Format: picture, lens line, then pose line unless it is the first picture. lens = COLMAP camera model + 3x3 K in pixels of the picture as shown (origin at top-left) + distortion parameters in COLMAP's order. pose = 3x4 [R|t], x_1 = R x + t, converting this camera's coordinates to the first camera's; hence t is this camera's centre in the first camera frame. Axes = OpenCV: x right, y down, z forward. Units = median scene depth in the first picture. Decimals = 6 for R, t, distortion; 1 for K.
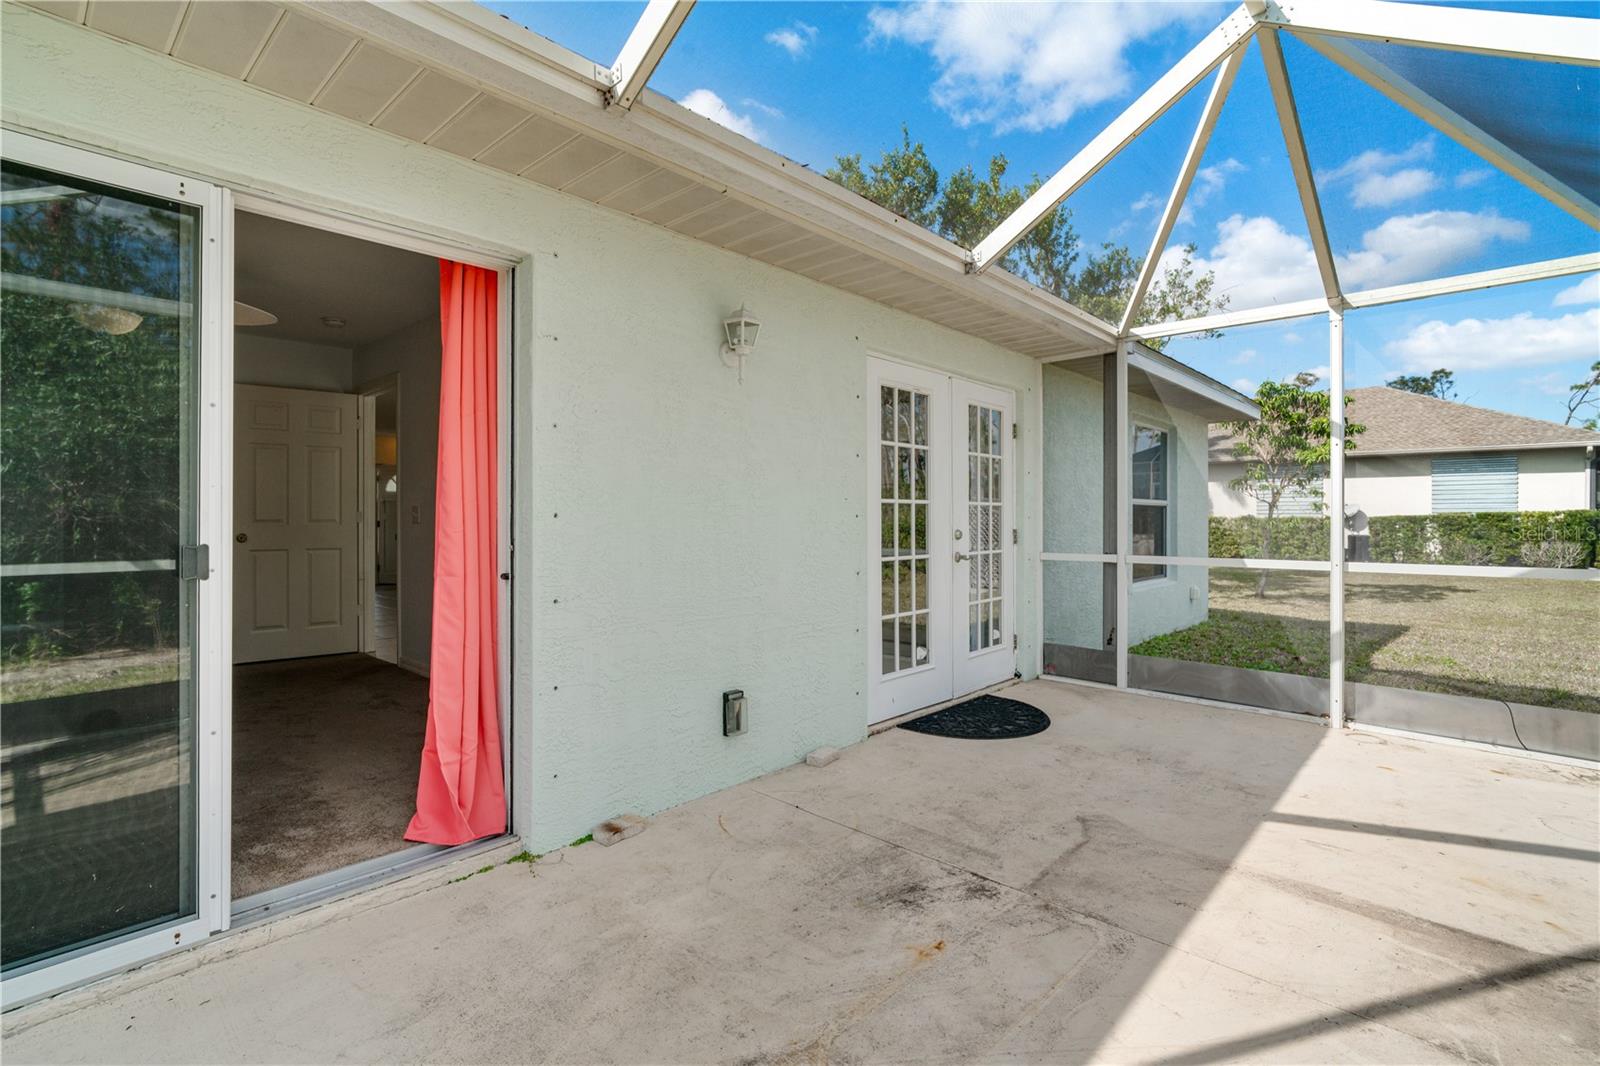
lens RADIAL K [[736.5, 0, 803.1], [0, 736.5, 521.9], [0, 0, 1]] dist [-0.001862, 0.002989]
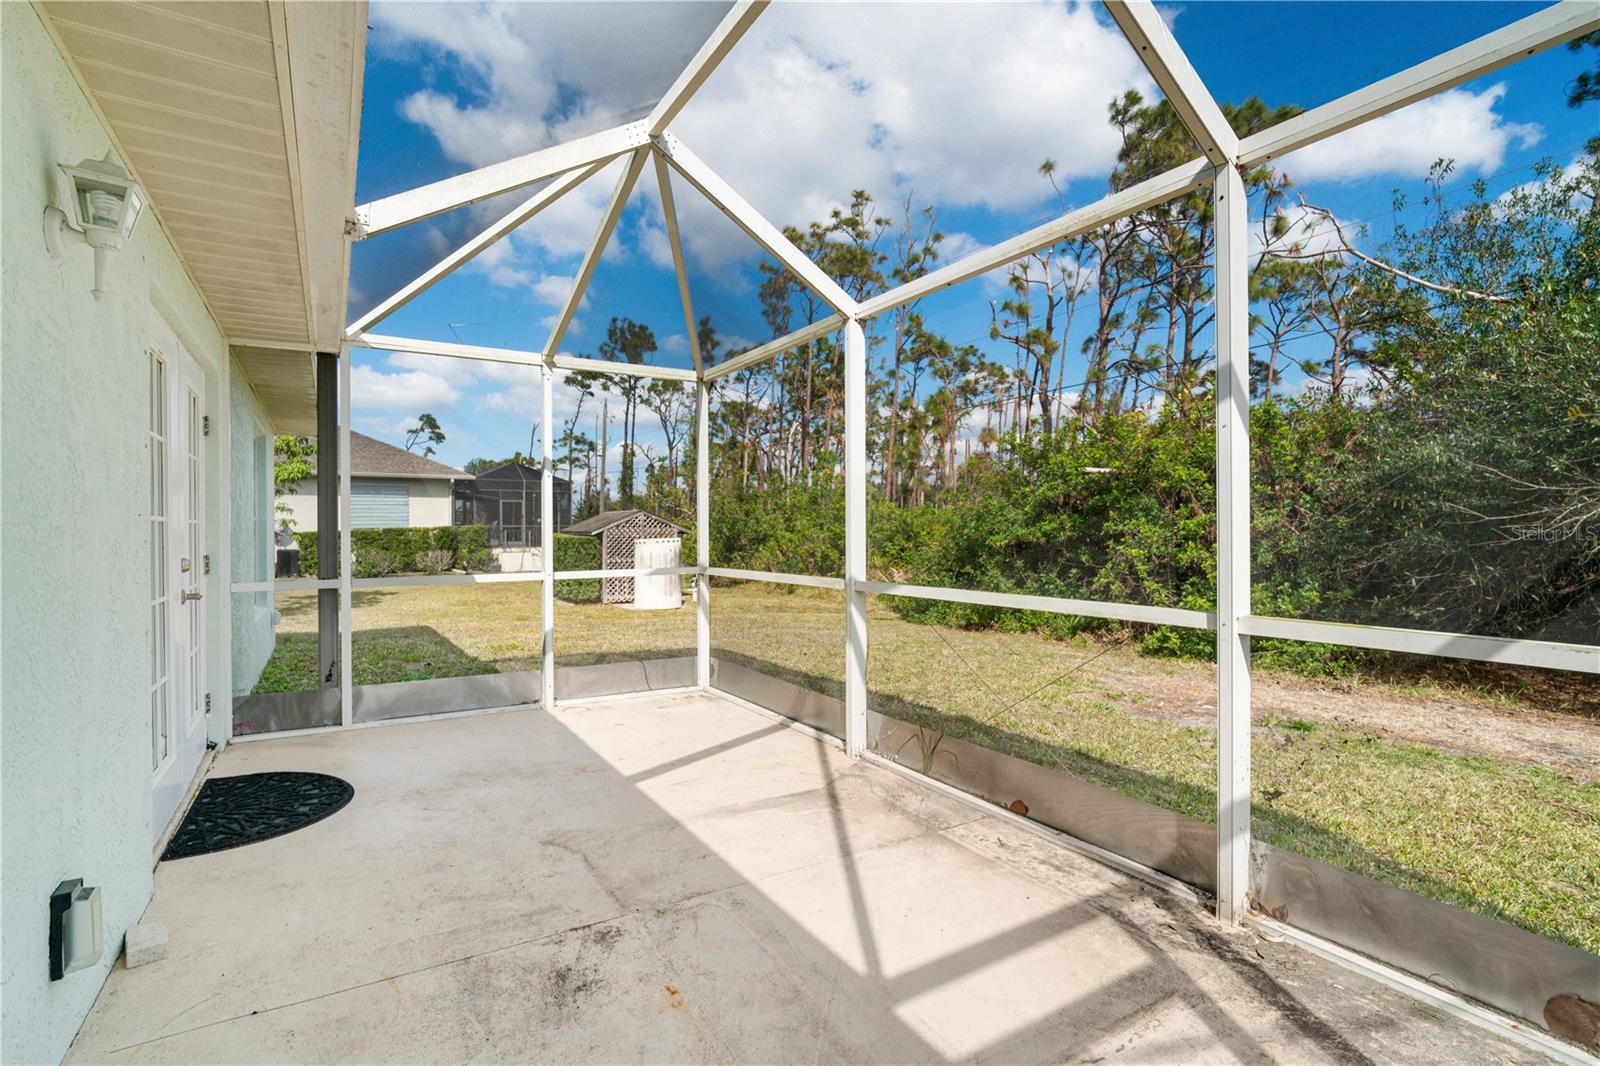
lens RADIAL K [[736.5, 0, 771.6], [0, 736.5, 530.7], [0, 0, 1]] dist [-0.001862, 0.002989]
pose [[0.306261, -0.002720, 0.951944, -0.526469], [0.010548, 0.999944, -0.000536, -0.016785], [-0.951889, 0.010205, 0.306273, 0.440833]]
